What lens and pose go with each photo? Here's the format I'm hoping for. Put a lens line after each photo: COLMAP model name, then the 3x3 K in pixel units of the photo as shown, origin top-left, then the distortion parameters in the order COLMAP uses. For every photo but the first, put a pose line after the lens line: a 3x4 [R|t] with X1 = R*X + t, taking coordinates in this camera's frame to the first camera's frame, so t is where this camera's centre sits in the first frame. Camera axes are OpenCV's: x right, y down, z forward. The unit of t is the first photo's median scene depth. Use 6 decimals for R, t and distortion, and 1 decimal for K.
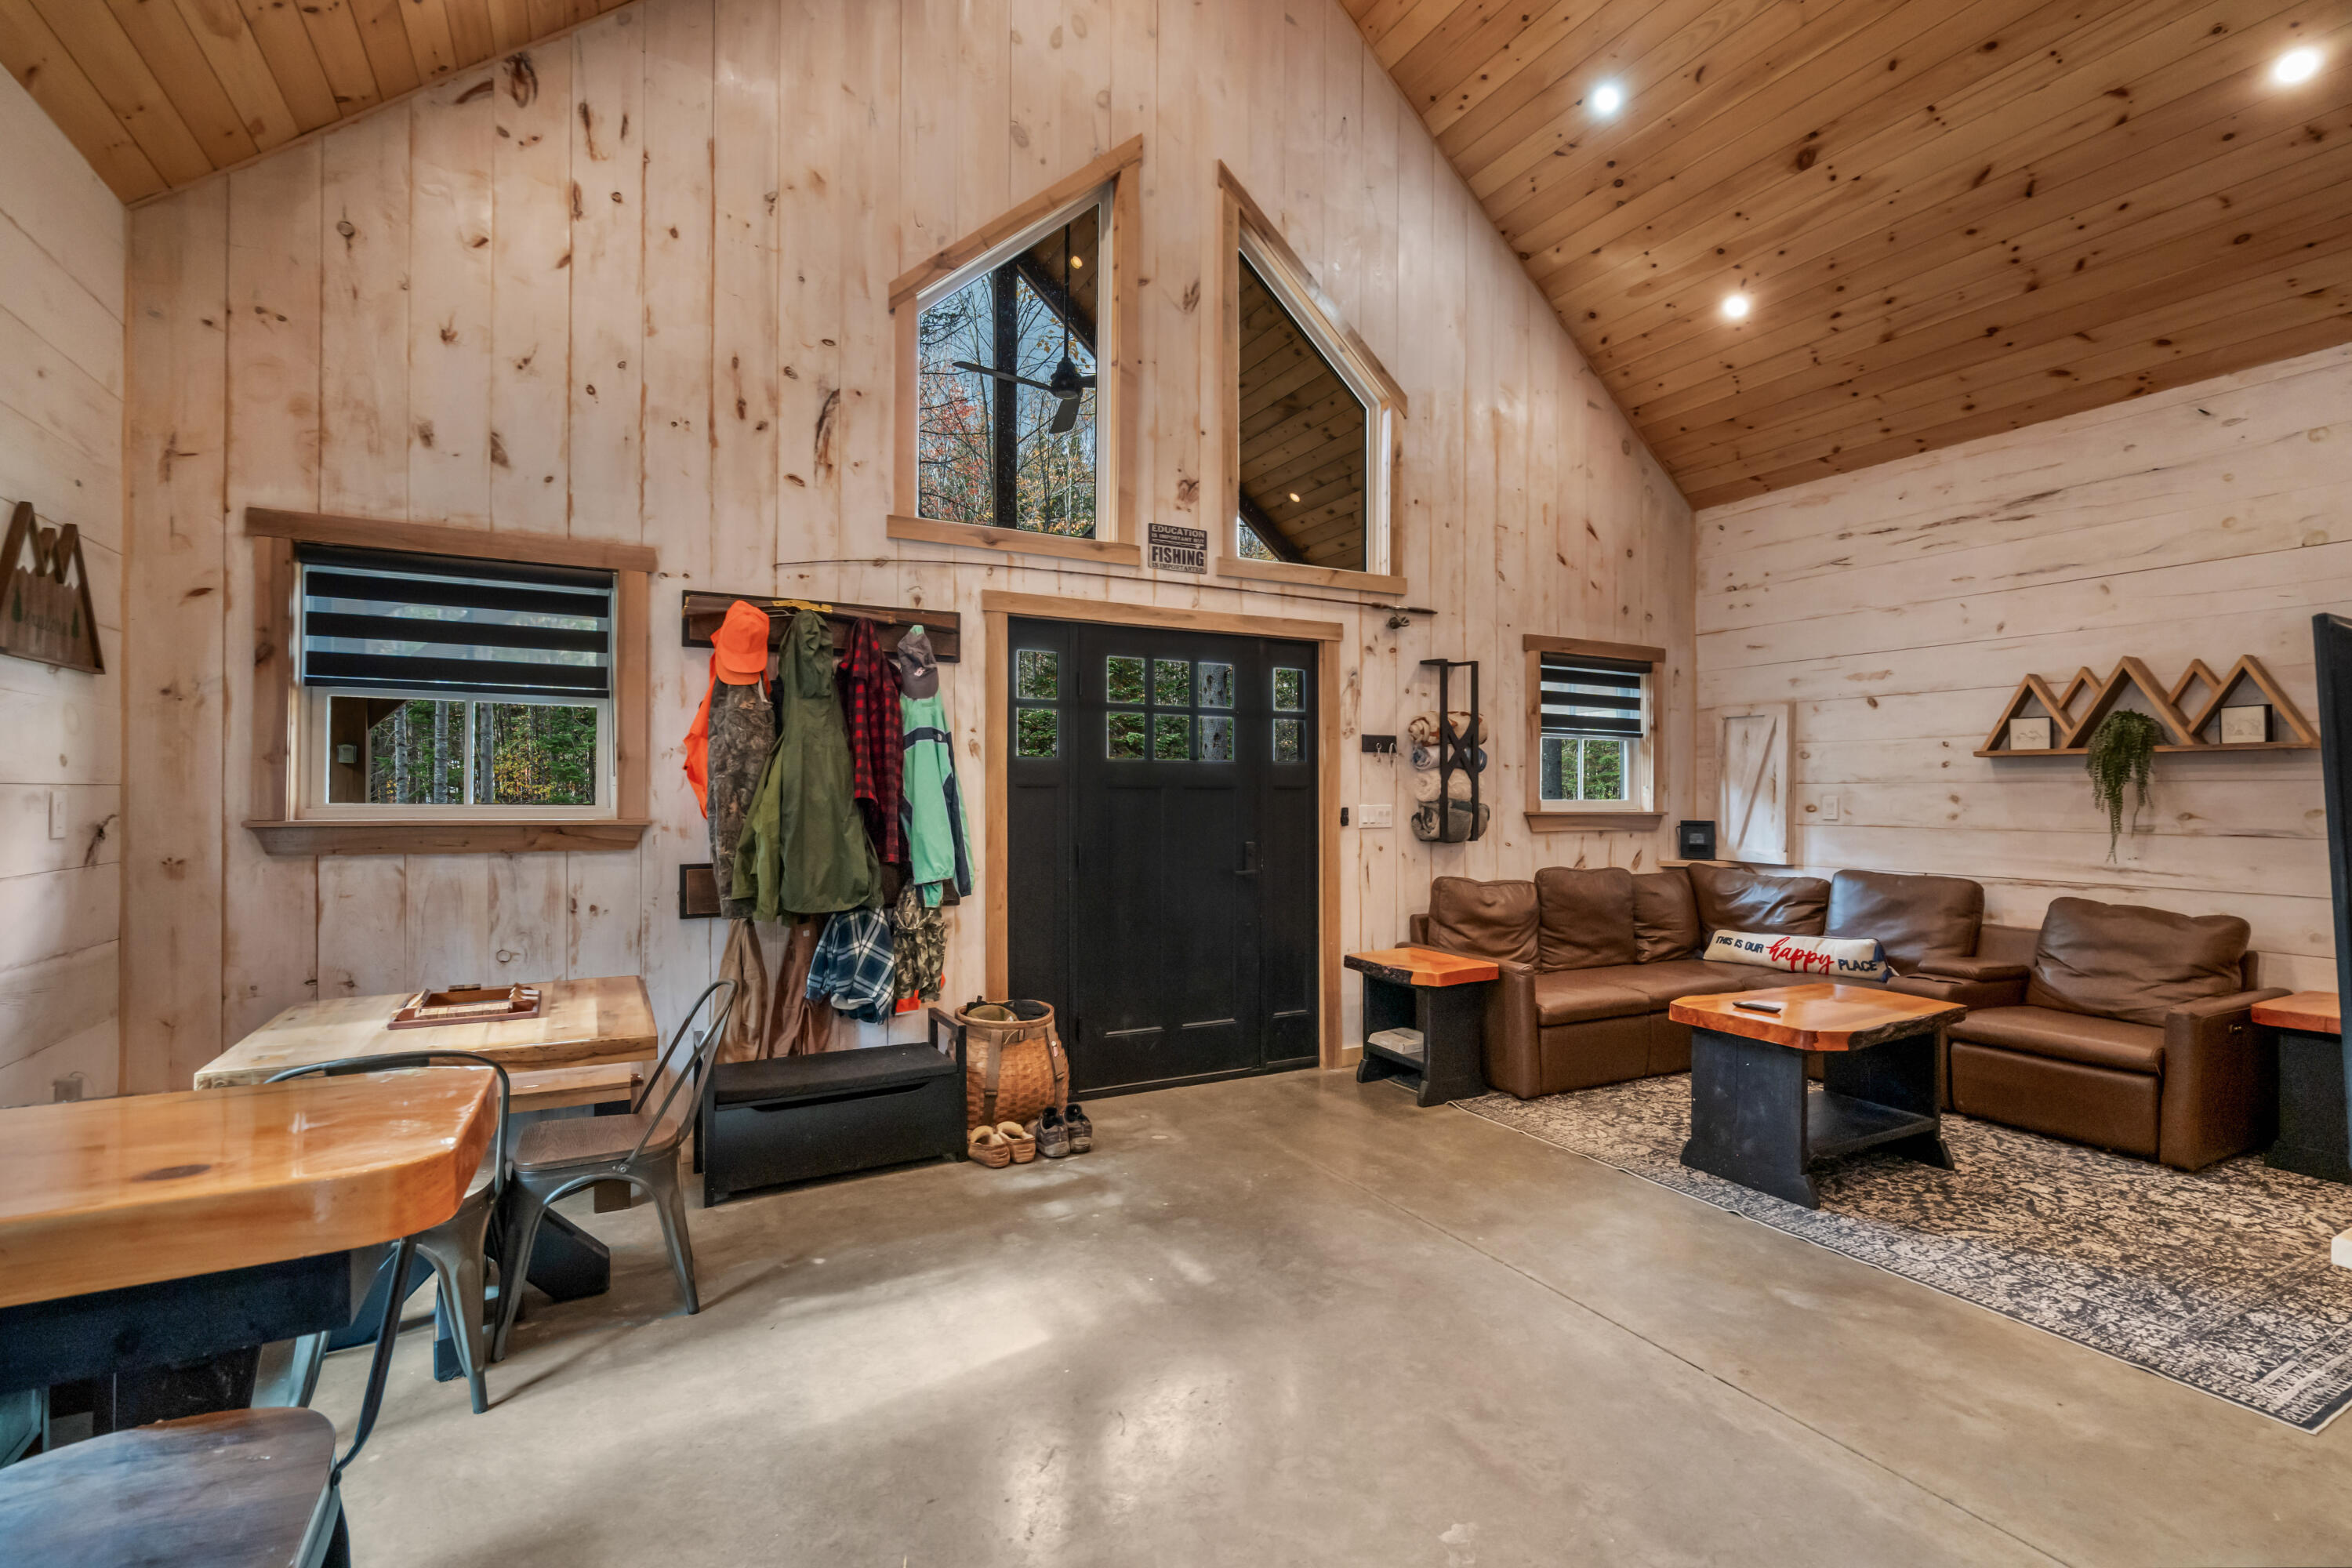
lens RADIAL K [[1050.8, 0, 1200.4], [0, 1050.8, 791.5], [0, 0, 1]] dist [-0.003278, 0.000243]
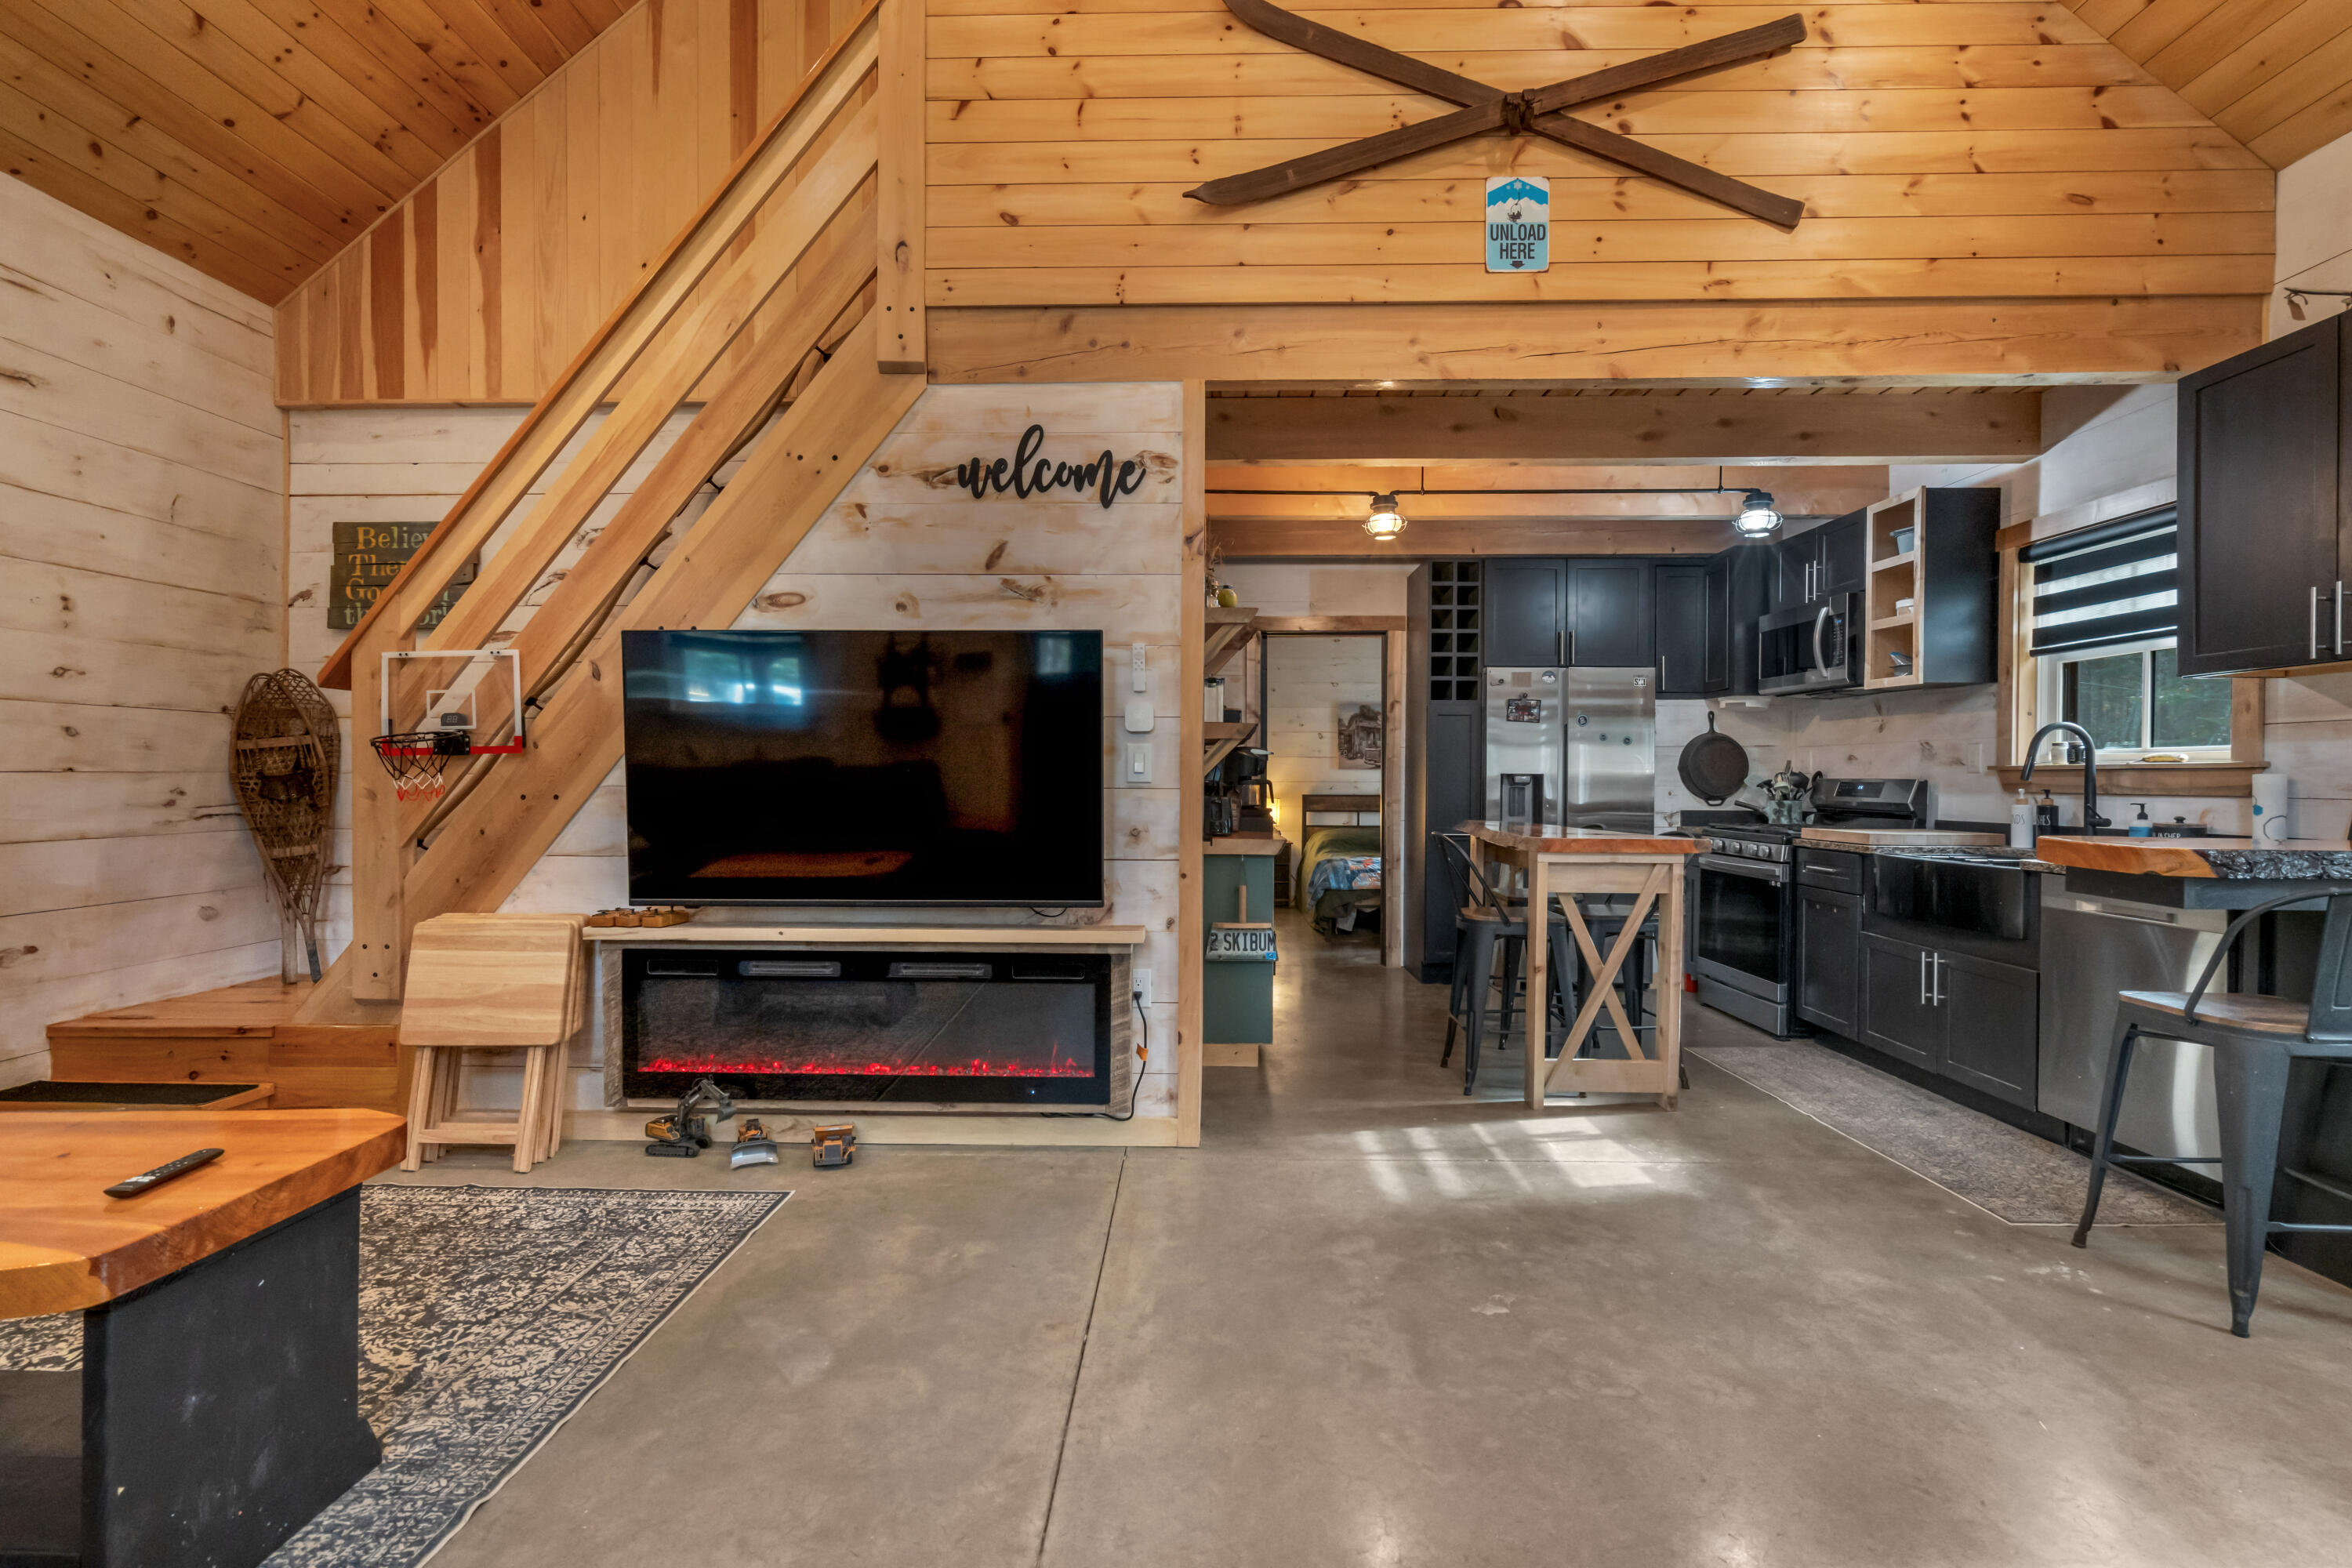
lens RADIAL K [[1056.9, 0, 1179.1], [0, 1056.9, 783.1], [0, 0, 1]] dist [0.000270, 0.000160]
pose [[-0.859460, -0.012344, 0.511054, -0.022017], [-0.009543, 0.999922, 0.008103, 0.031719], [-0.511114, 0.002087, -0.859510, 0.845235]]
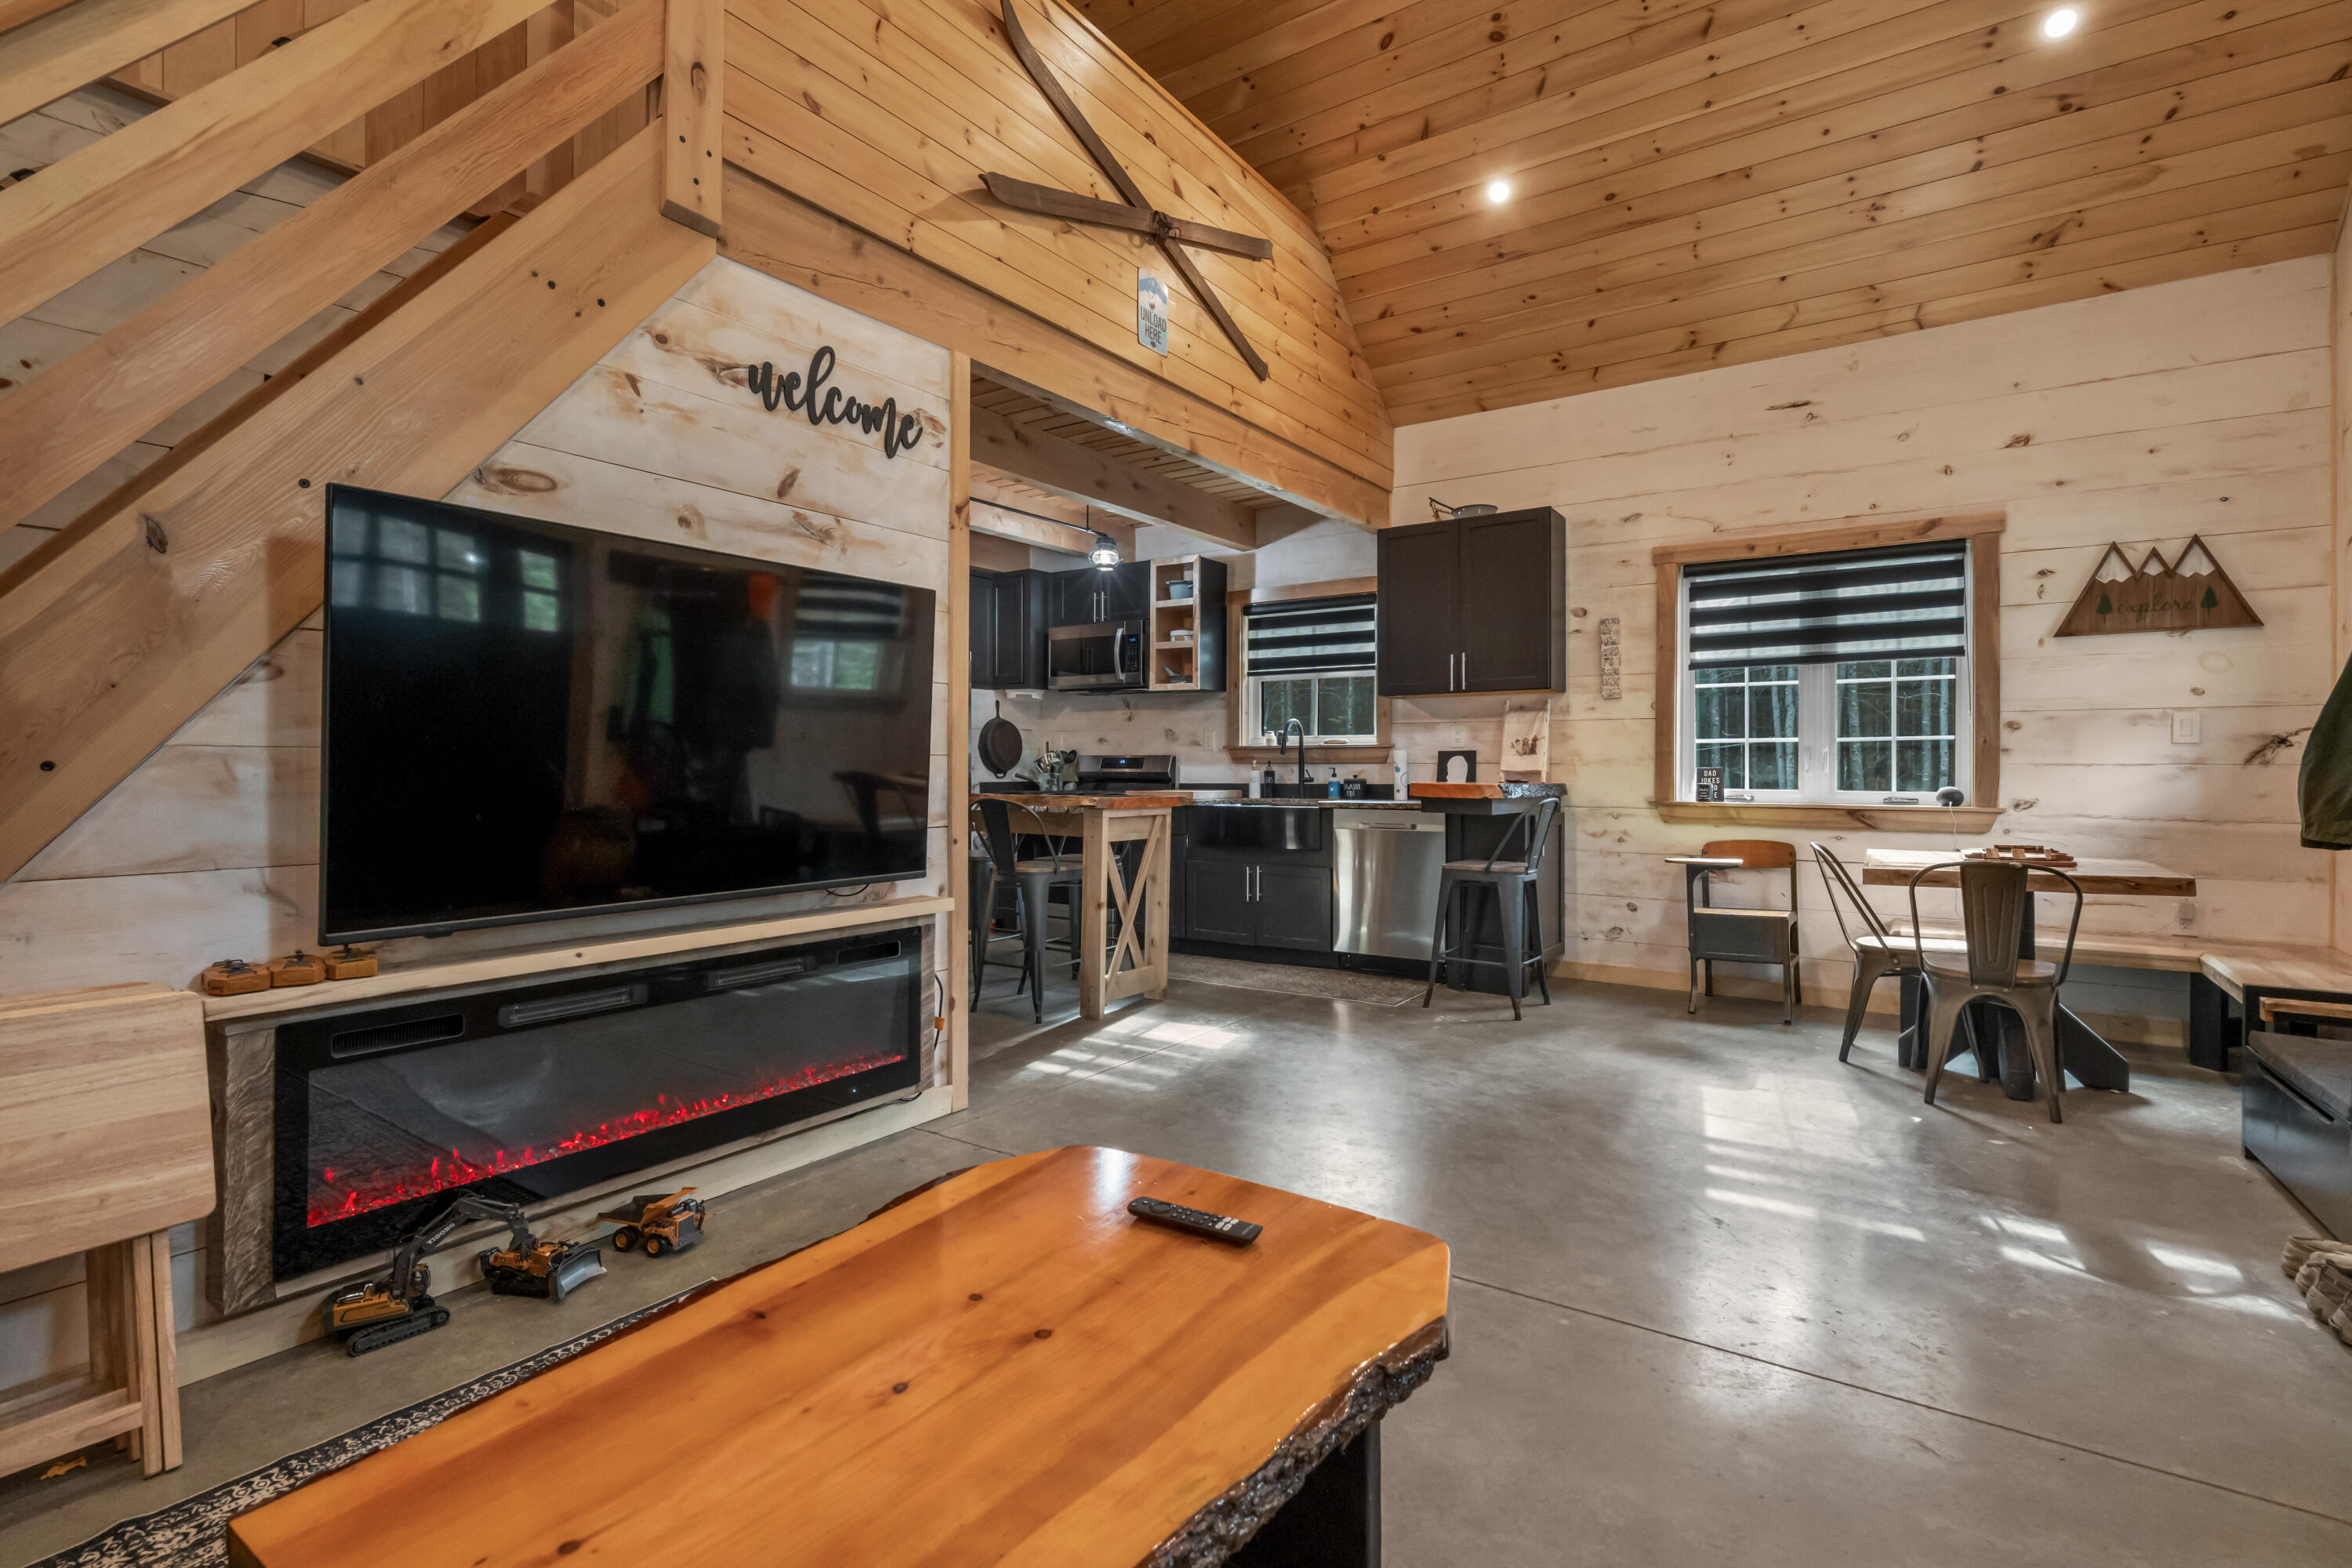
lens RADIAL K [[1086.3, 0, 1147.5], [0, 1086.3, 765.4], [0, 0, 1]] dist [0.000622, 0.000029]
pose [[-0.906227, -0.007699, -0.422722, 0.500010], [-0.006117, 0.999968, -0.005099, 0.049679], [0.422748, -0.002035, -0.906245, 0.947802]]
